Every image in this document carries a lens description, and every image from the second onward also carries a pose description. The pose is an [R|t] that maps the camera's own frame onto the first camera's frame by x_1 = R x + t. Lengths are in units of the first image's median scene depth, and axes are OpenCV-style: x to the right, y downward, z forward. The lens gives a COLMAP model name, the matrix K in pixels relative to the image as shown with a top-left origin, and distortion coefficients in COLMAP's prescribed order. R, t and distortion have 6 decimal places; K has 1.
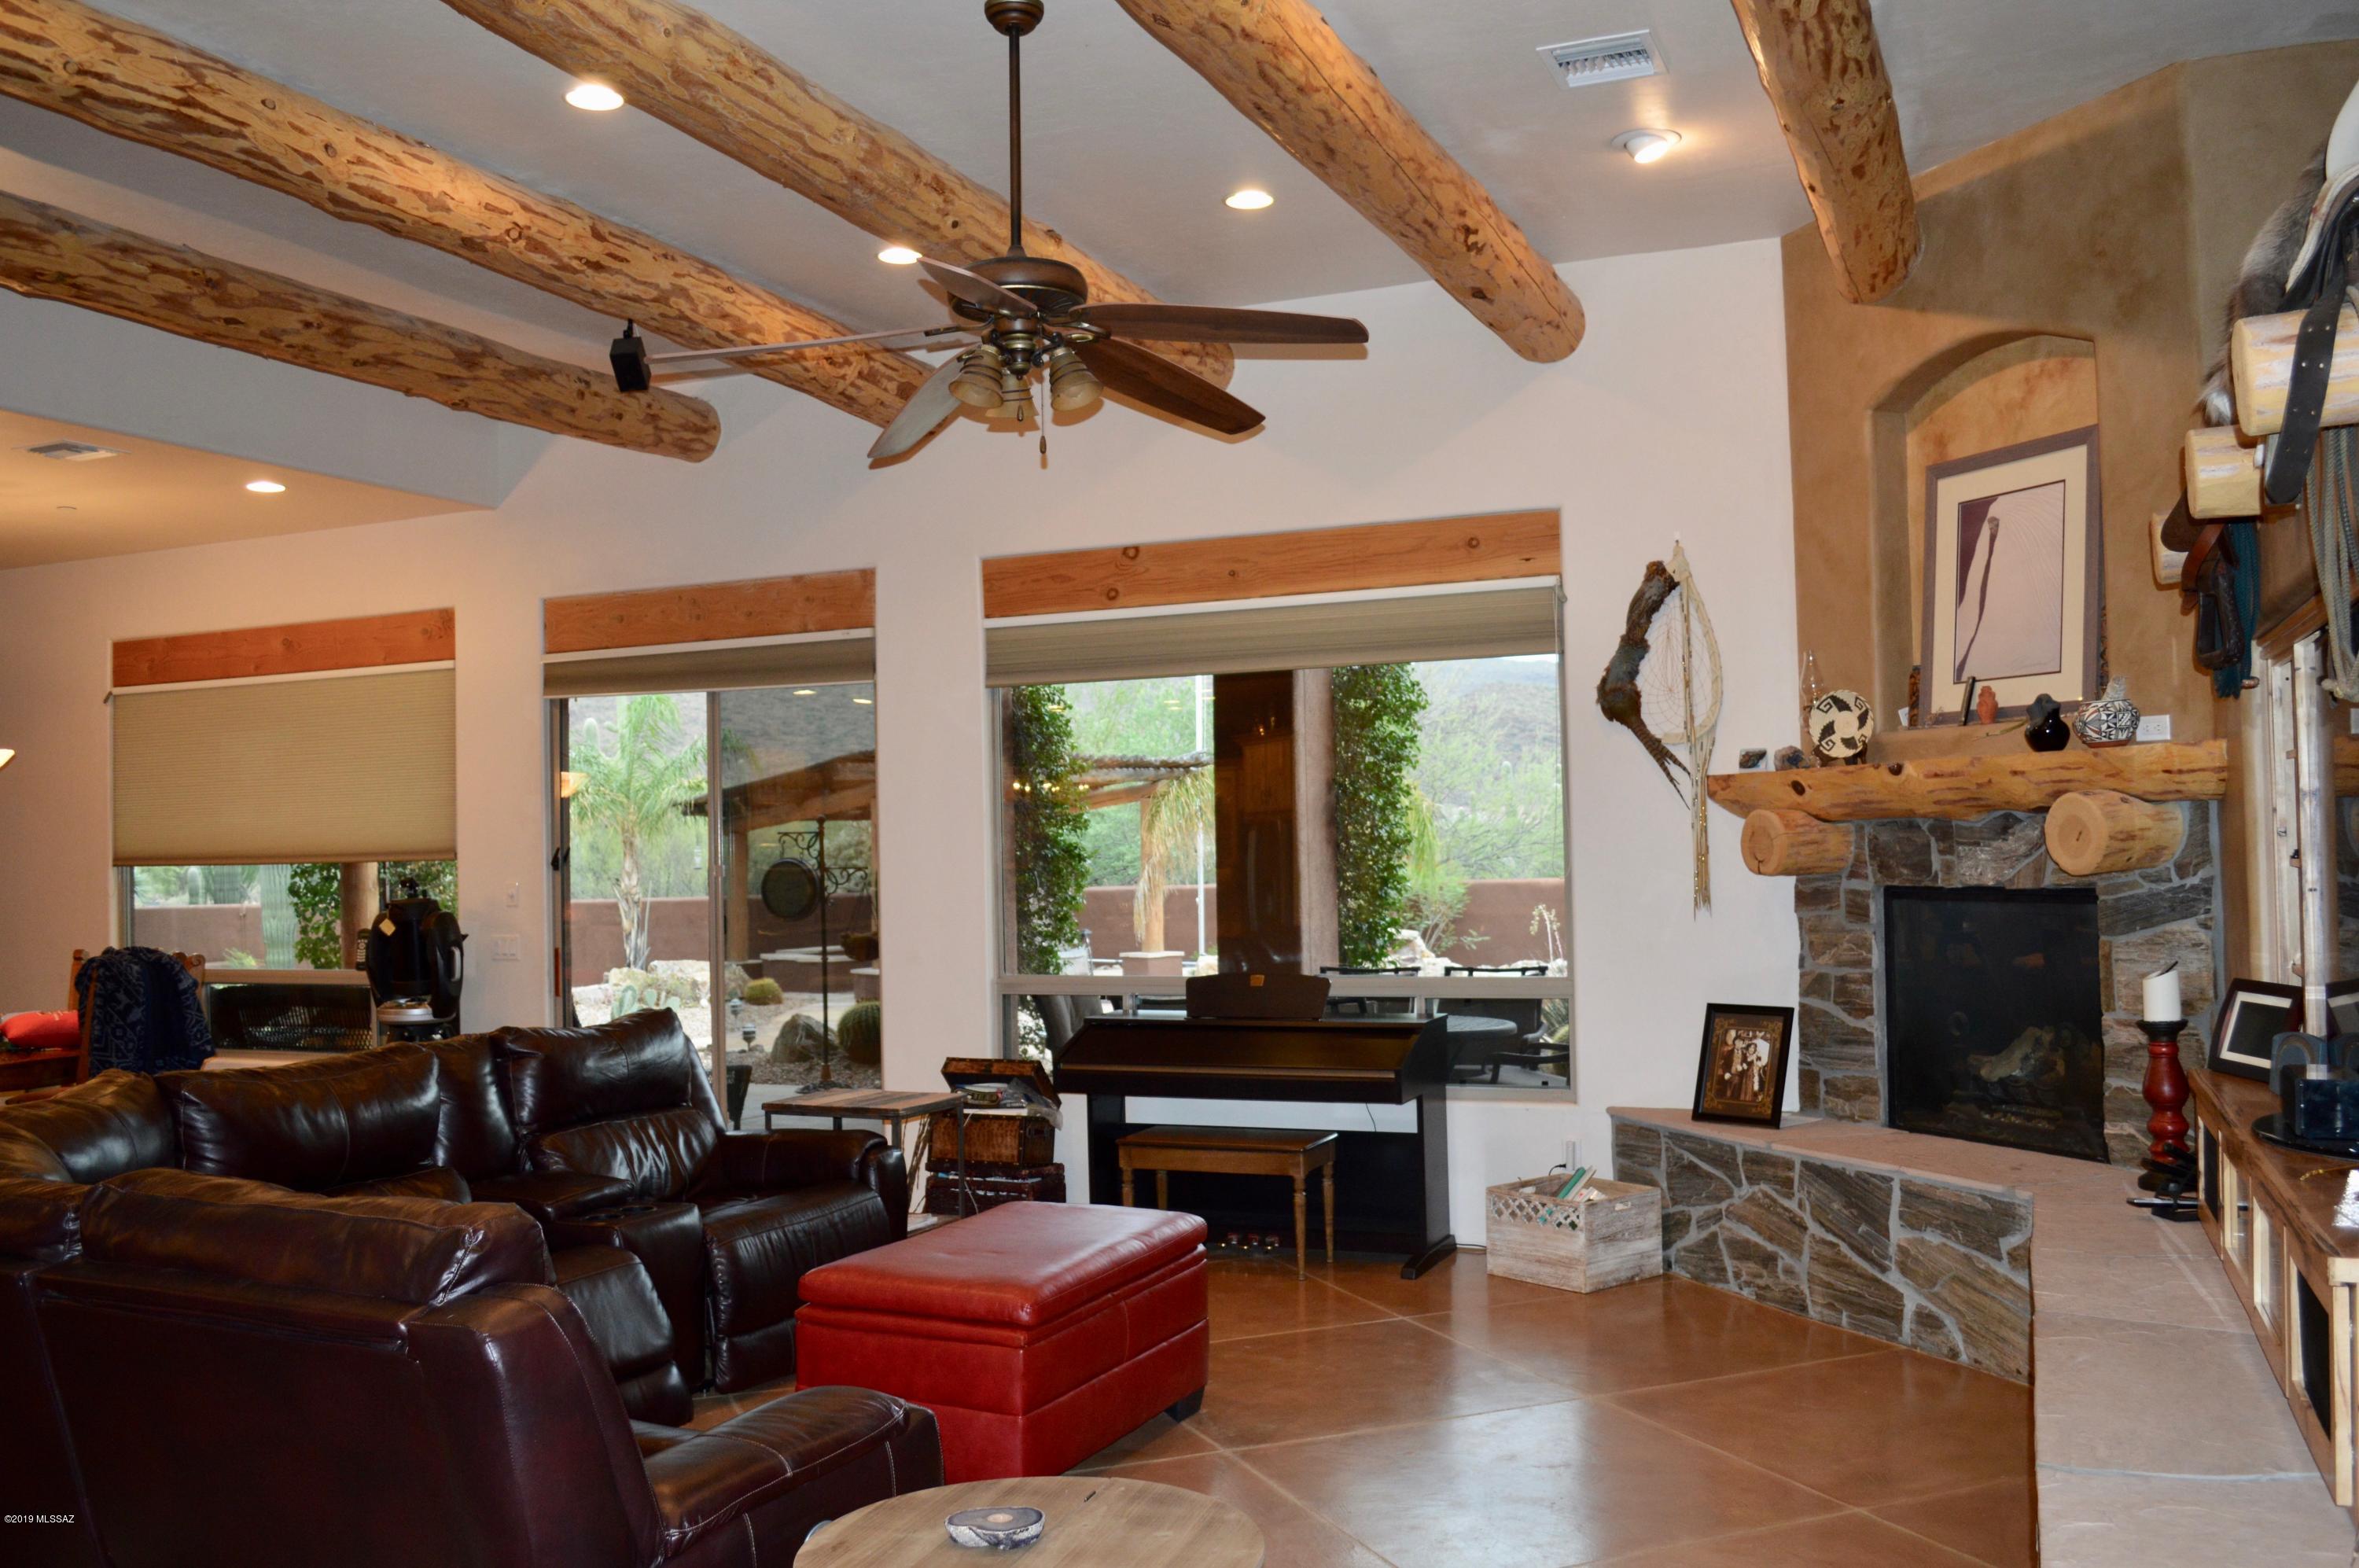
lens RADIAL K [[1999.3, 0, 1193.1], [0, 1999.3, 797.5], [0, 0, 1]] dist [-0.065912, 0.006058]
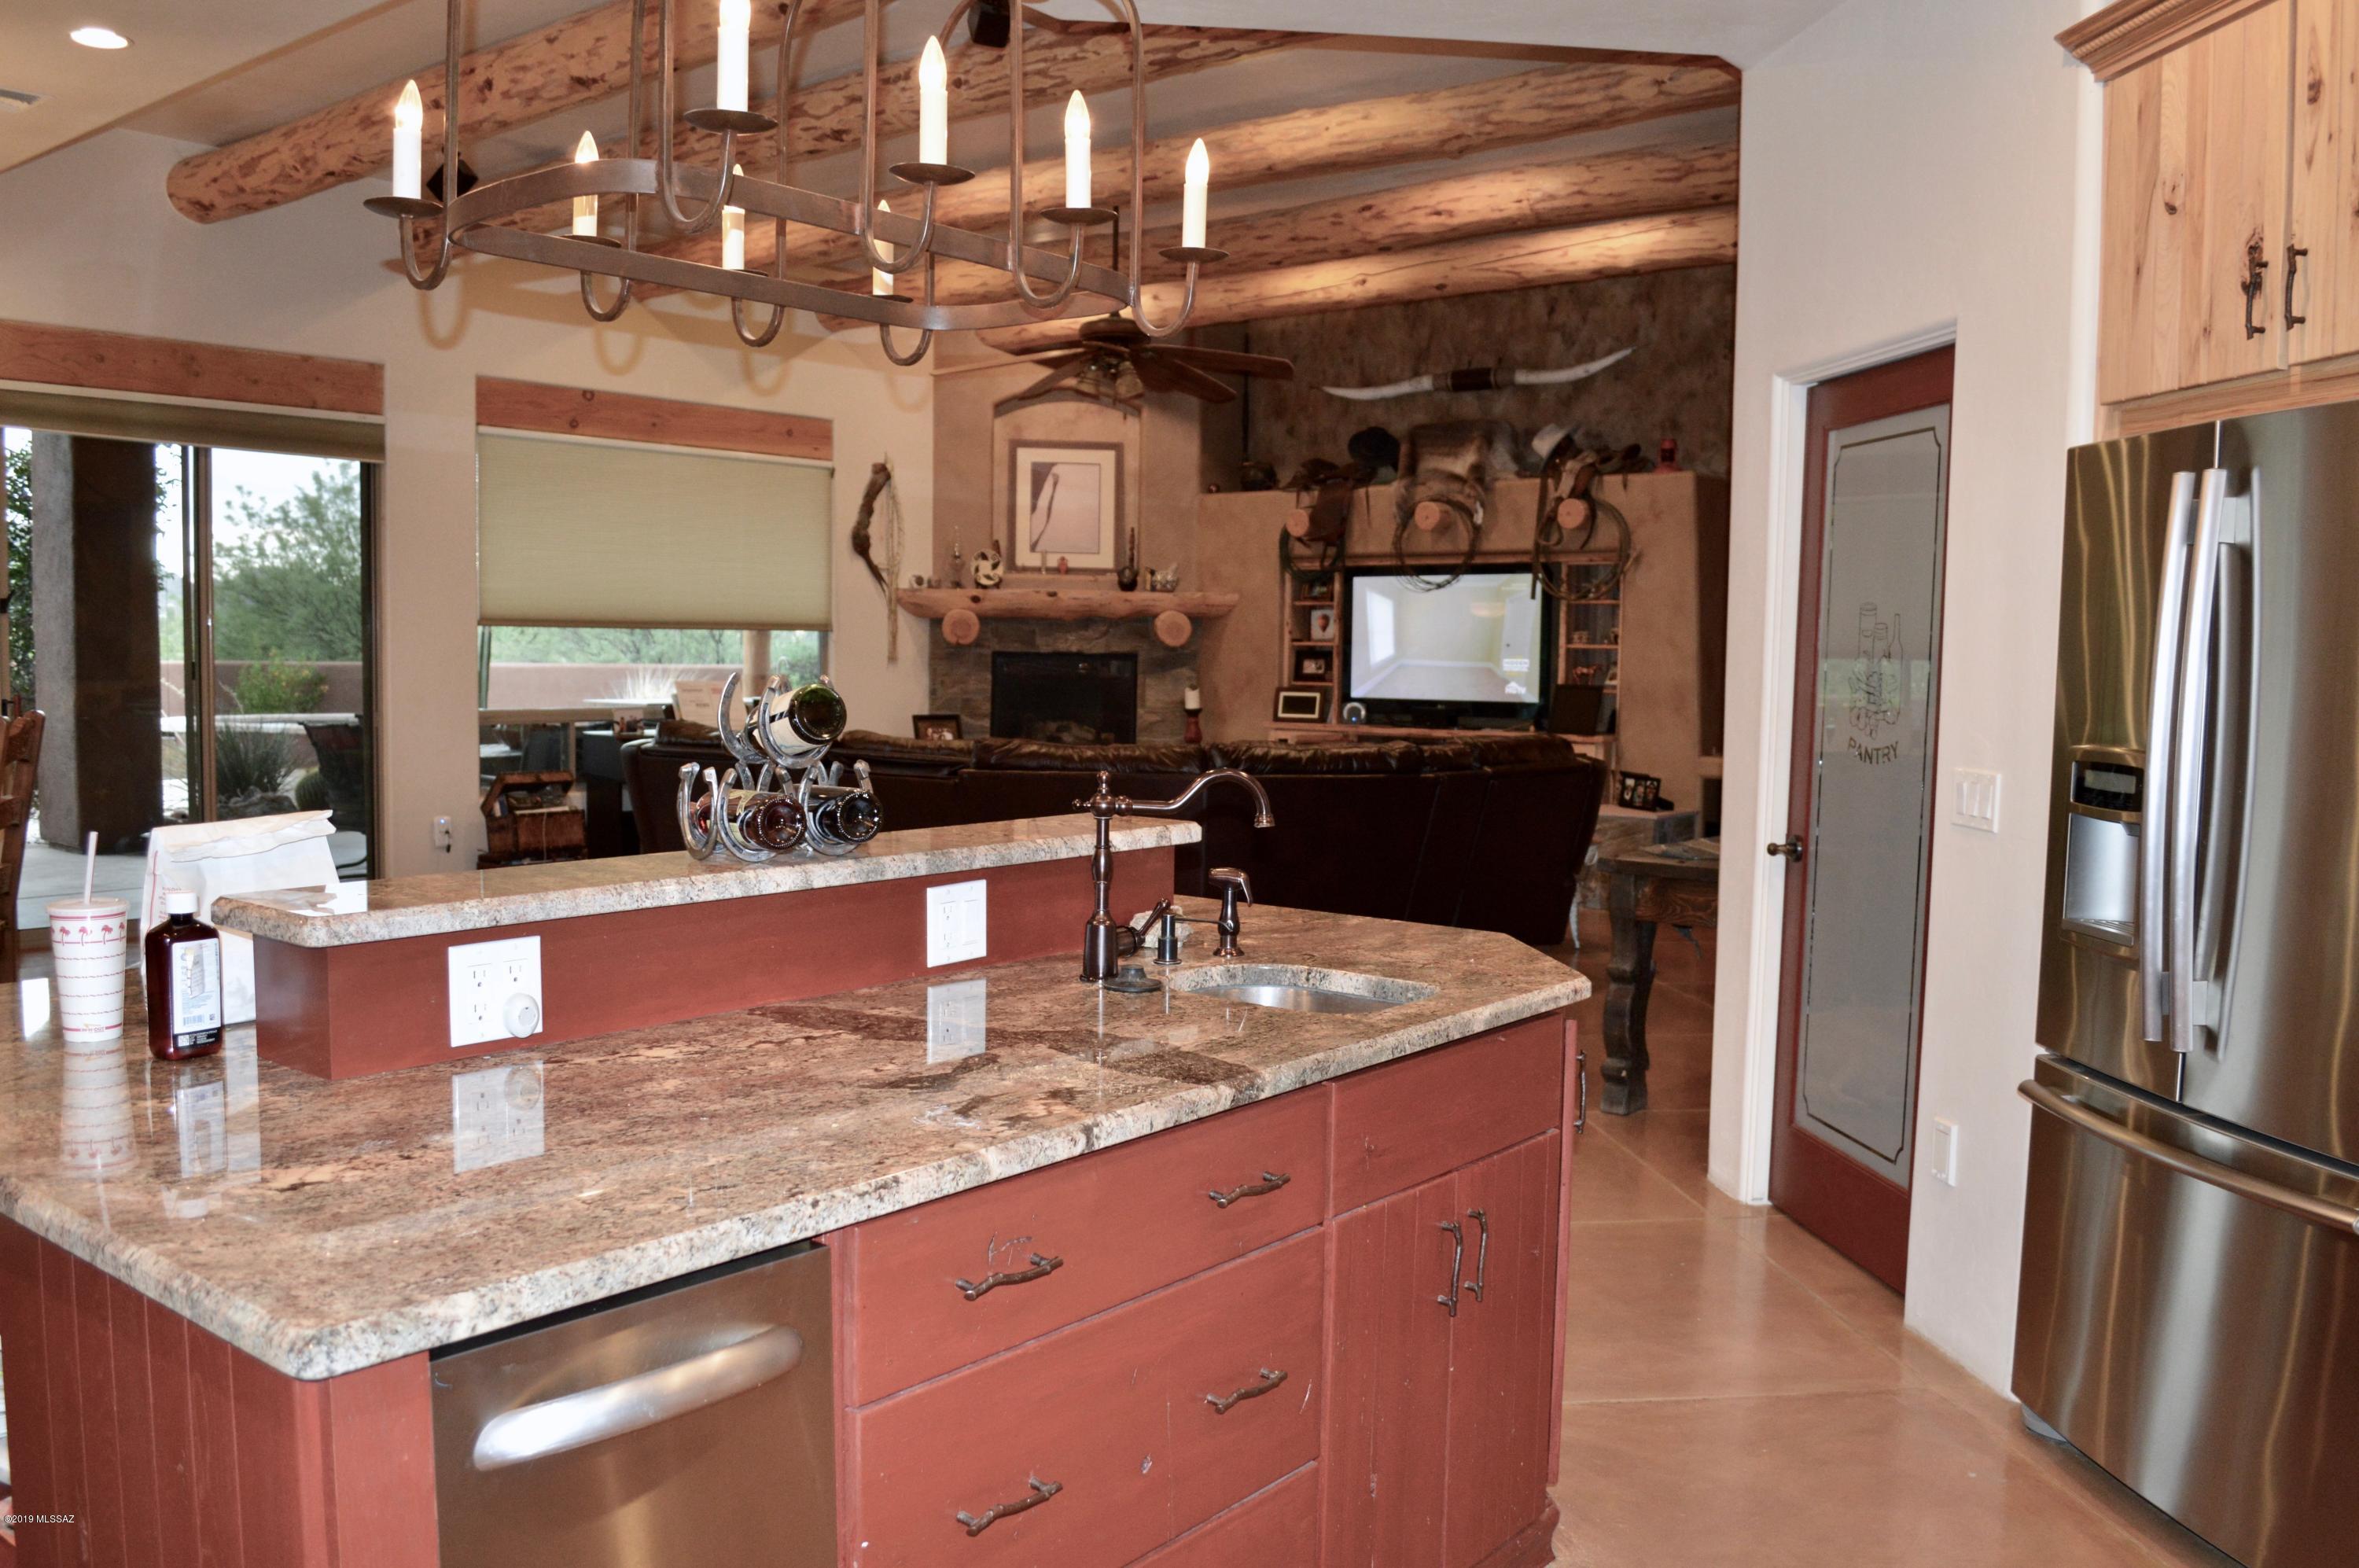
lens RADIAL K [[1899.6, 0, 1185.3], [0, 1899.6, 773.4], [0, 0, 1]] dist [-0.003020, -0.008253]
pose [[0.266978, -0.041947, 0.962789, -1.407945], [-0.045424, 0.997394, 0.056051, 0.050380], [-0.962631, -0.058698, 0.264377, 0.310618]]
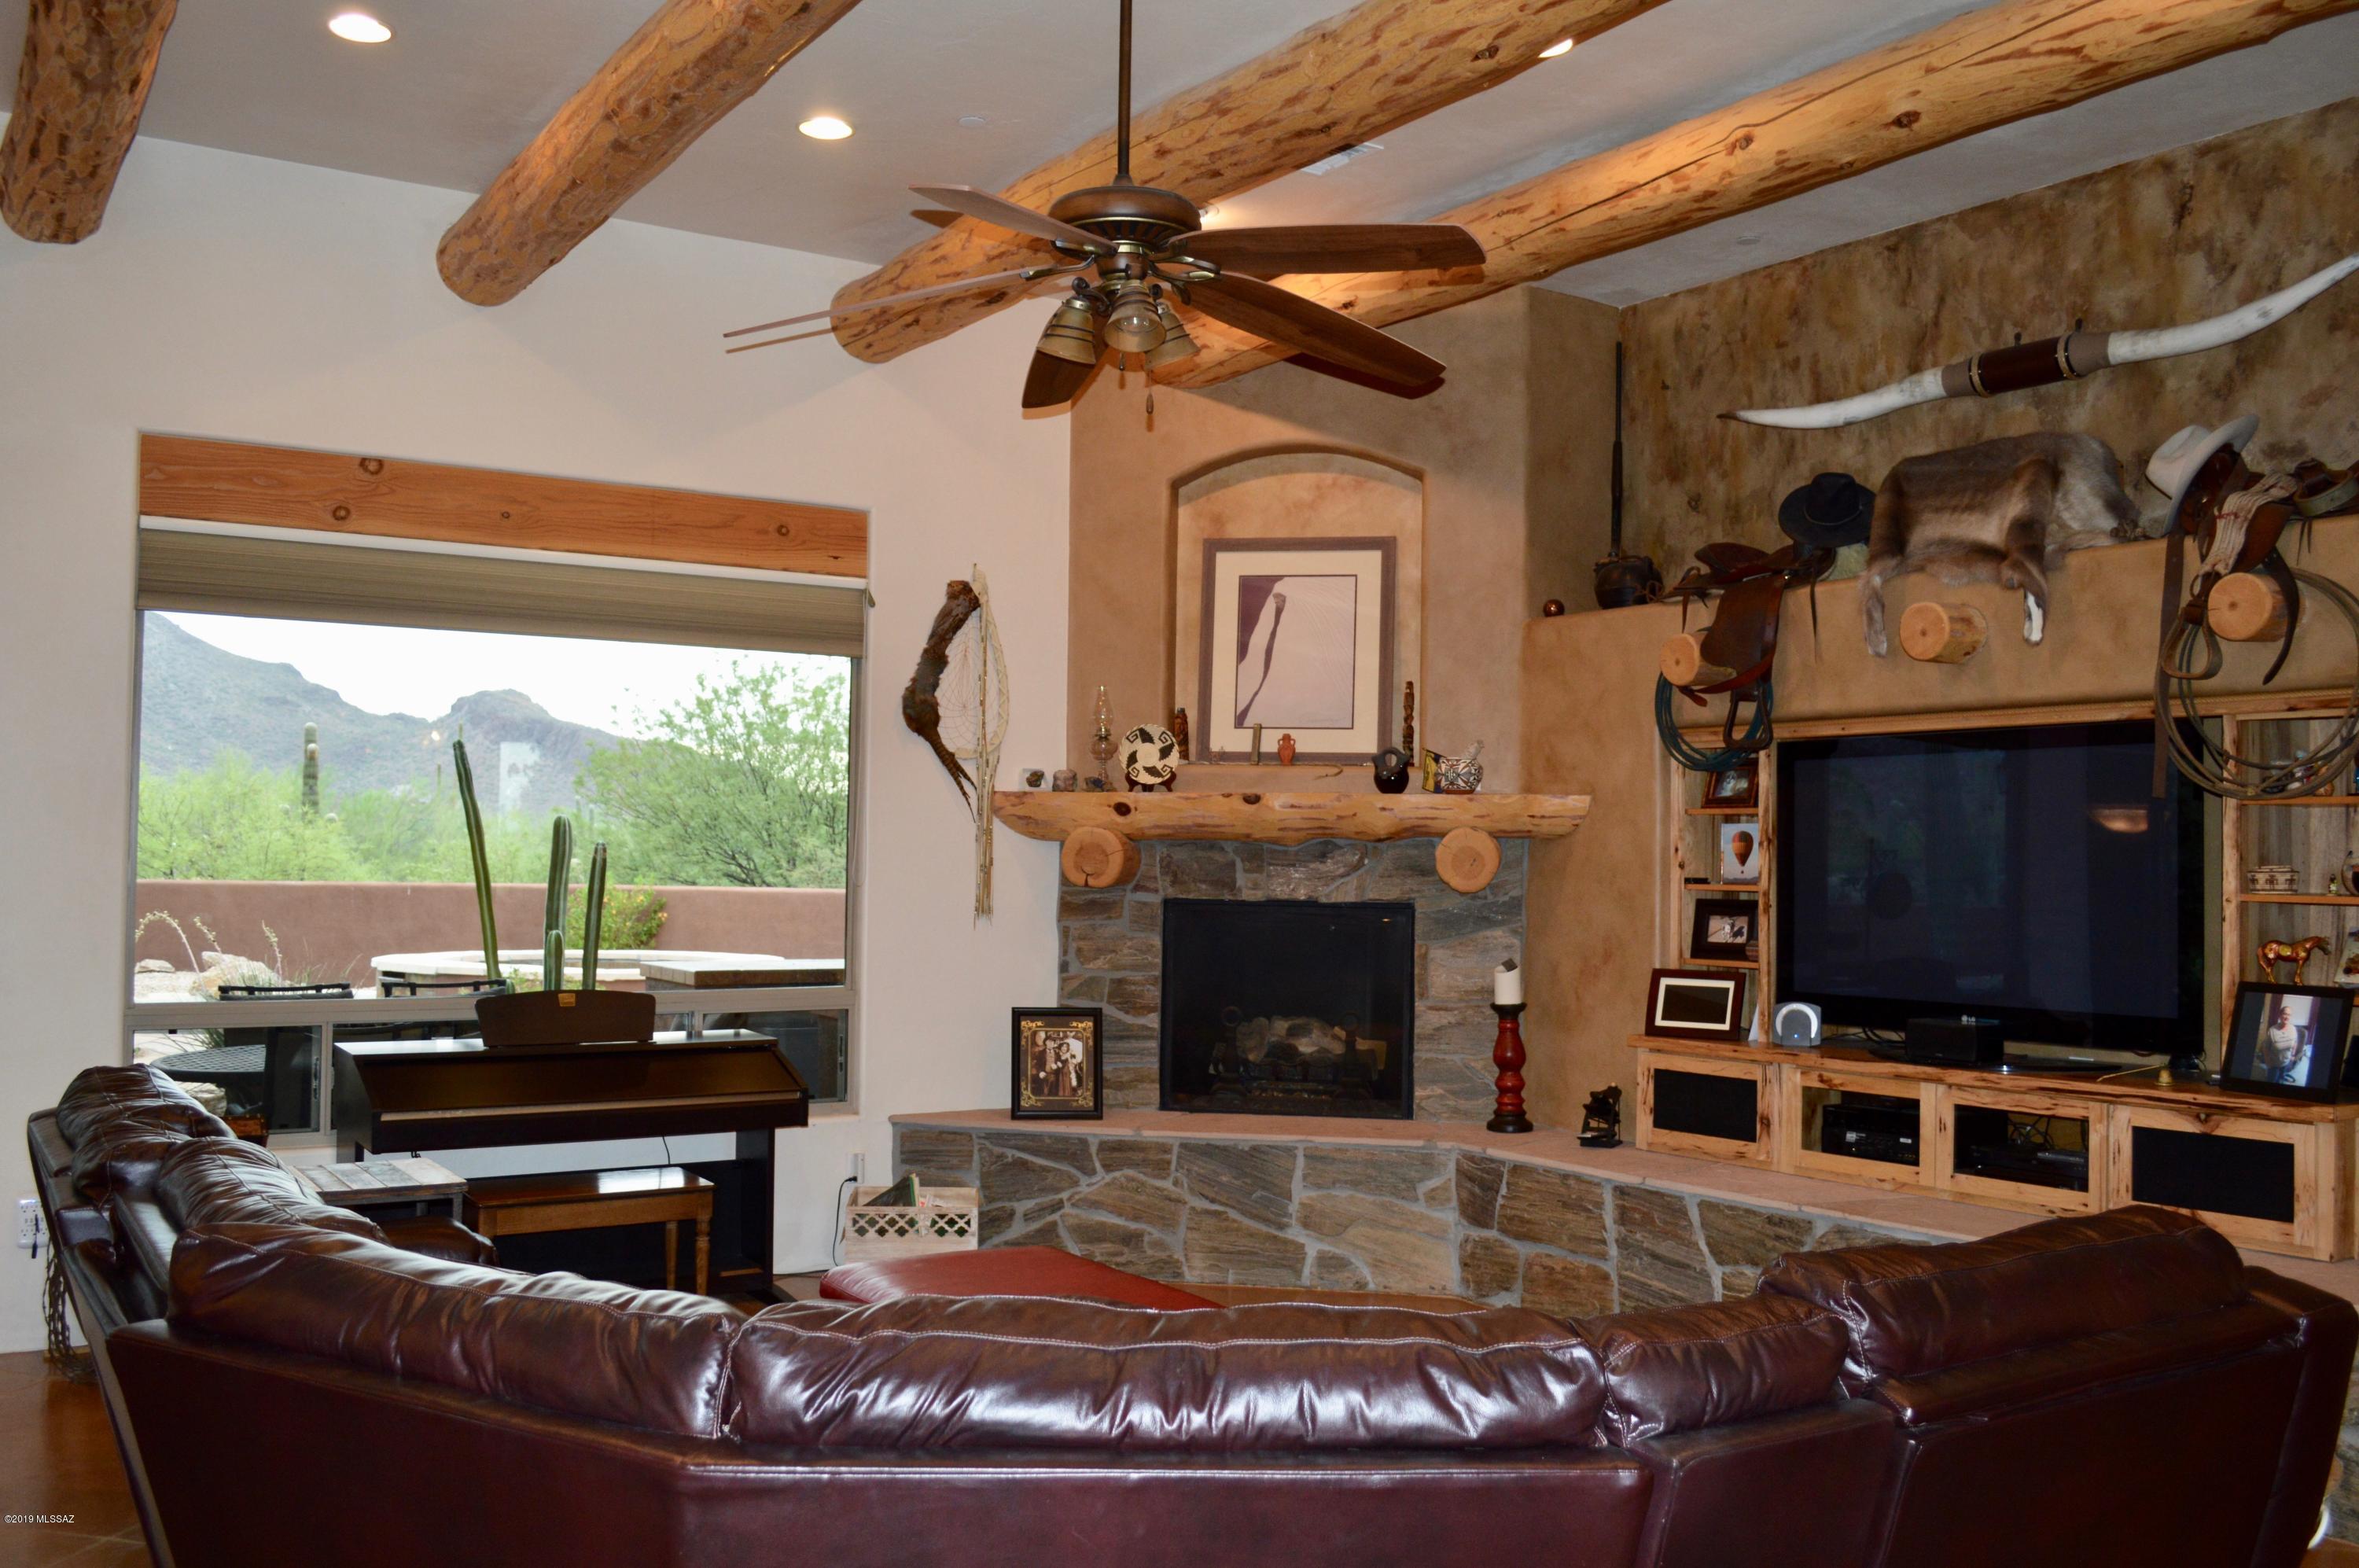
lens RADIAL K [[1999.3, 0, 1189.0], [0, 1999.3, 793.8], [0, 0, 1]] dist [-0.065912, 0.006058]
pose [[0.548048, 0.053913, 0.834708, -0.603366], [-0.047430, 0.998318, -0.033339, 0.021957], [-0.835101, -0.021319, 0.549683, 0.355959]]
